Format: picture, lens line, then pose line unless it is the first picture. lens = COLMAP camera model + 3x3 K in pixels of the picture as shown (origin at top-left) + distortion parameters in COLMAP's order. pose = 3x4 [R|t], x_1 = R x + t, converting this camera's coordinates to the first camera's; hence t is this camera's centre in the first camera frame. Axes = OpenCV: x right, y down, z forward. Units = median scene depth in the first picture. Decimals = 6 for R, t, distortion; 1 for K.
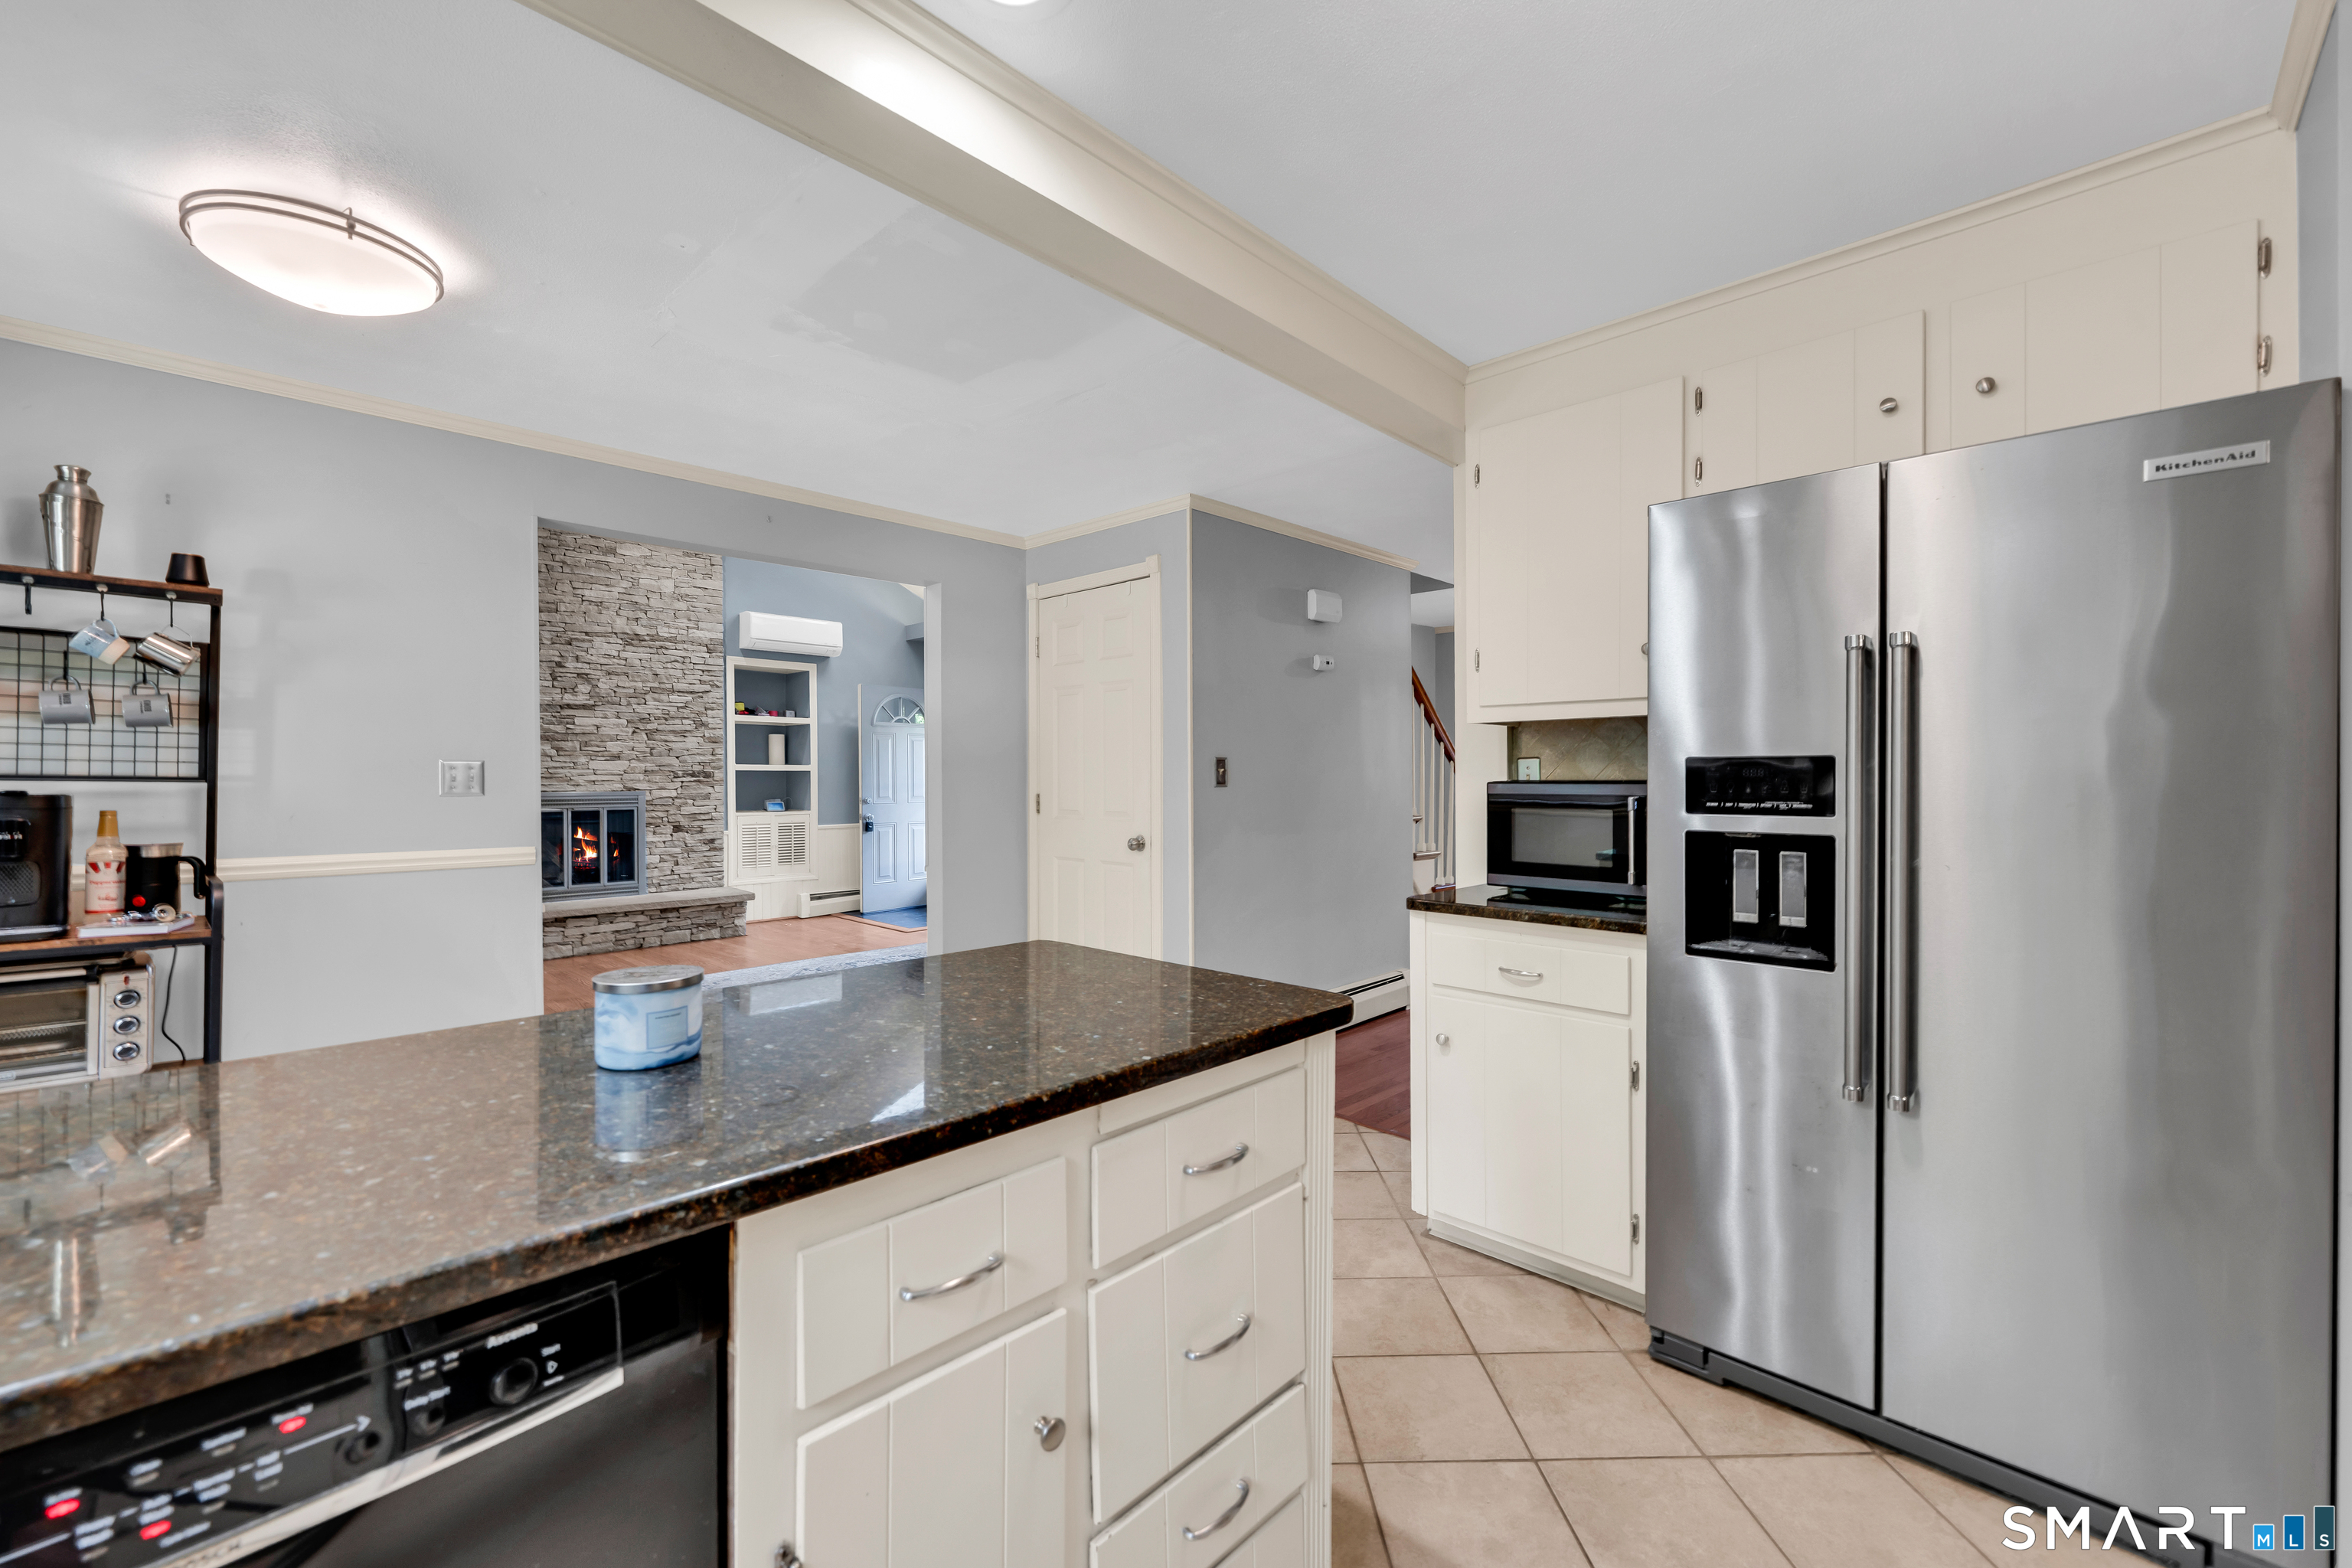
lens RADIAL K [[941.2, 0, 1174.9], [0, 941.2, 777.8], [0, 0, 1]] dist [-0.012090, 0.001460]
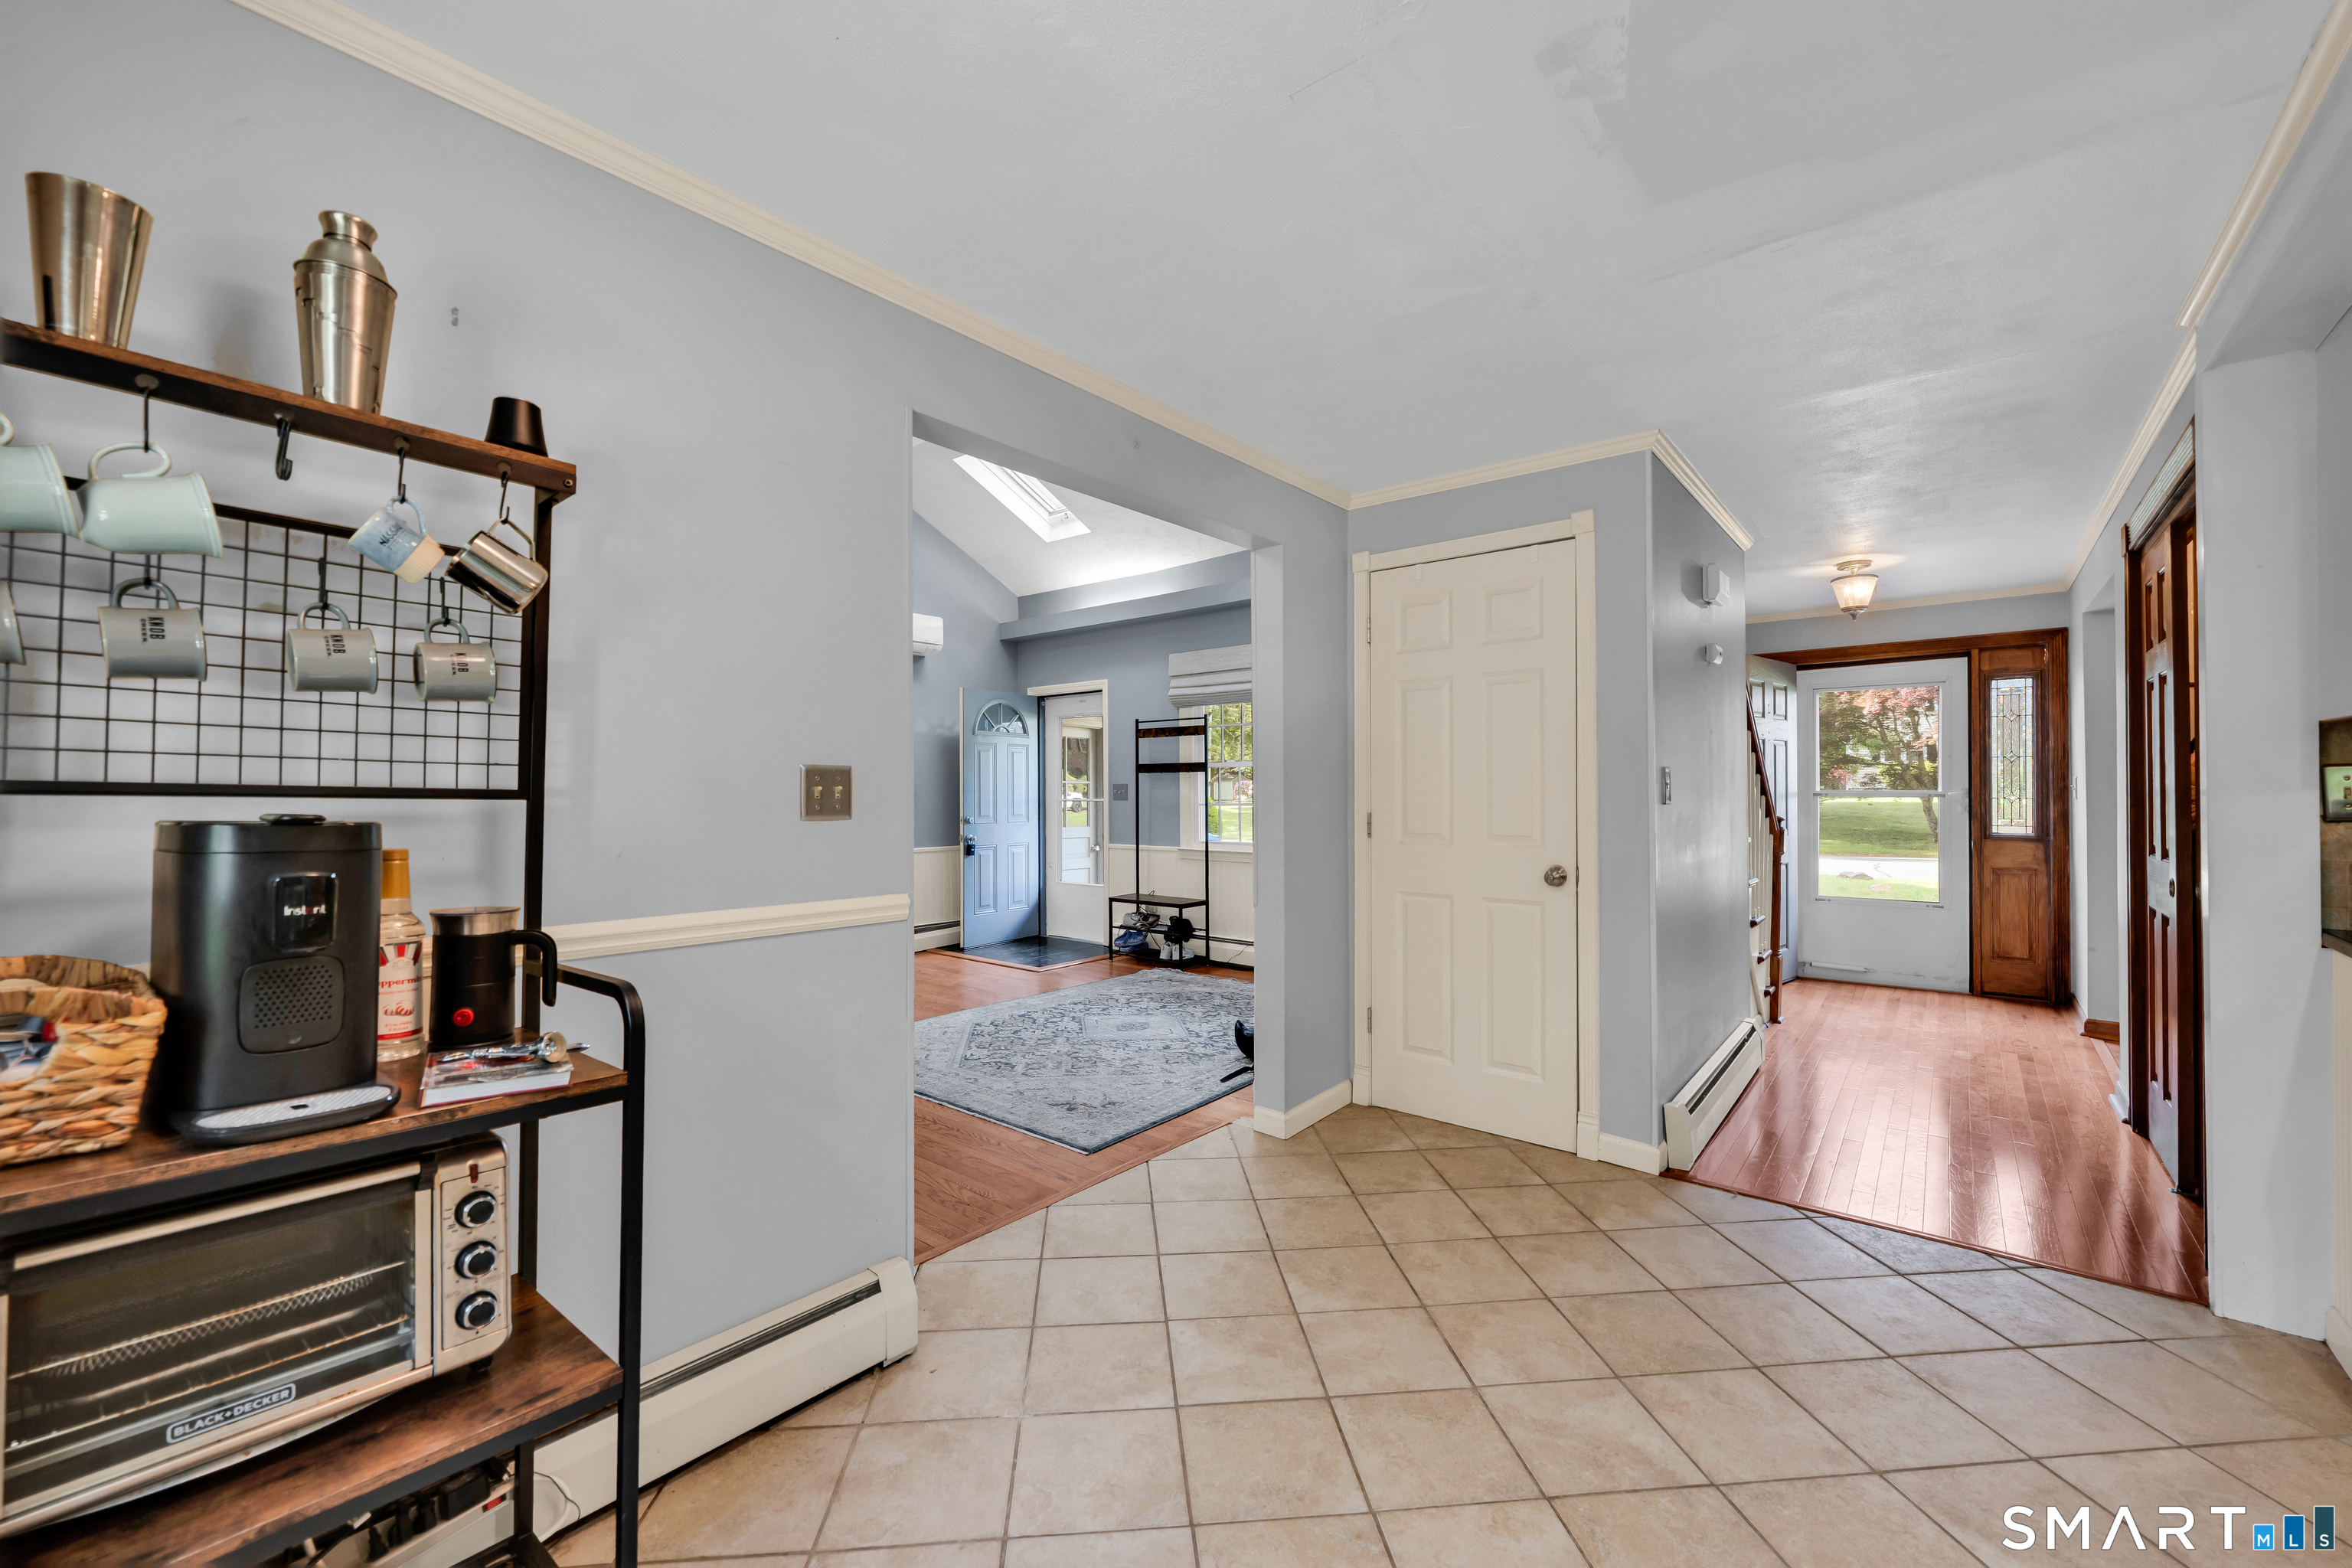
lens RADIAL K [[941.2, 0, 1176.4], [0, 941.2, 789.7], [0, 0, 1]] dist [-0.012090, 0.001460]
pose [[0.998006, 0.000552, 0.063115, -0.727303], [-0.000243, 0.999988, -0.004907, 0.001620], [-0.063117, 0.004882, 0.997994, 0.421579]]
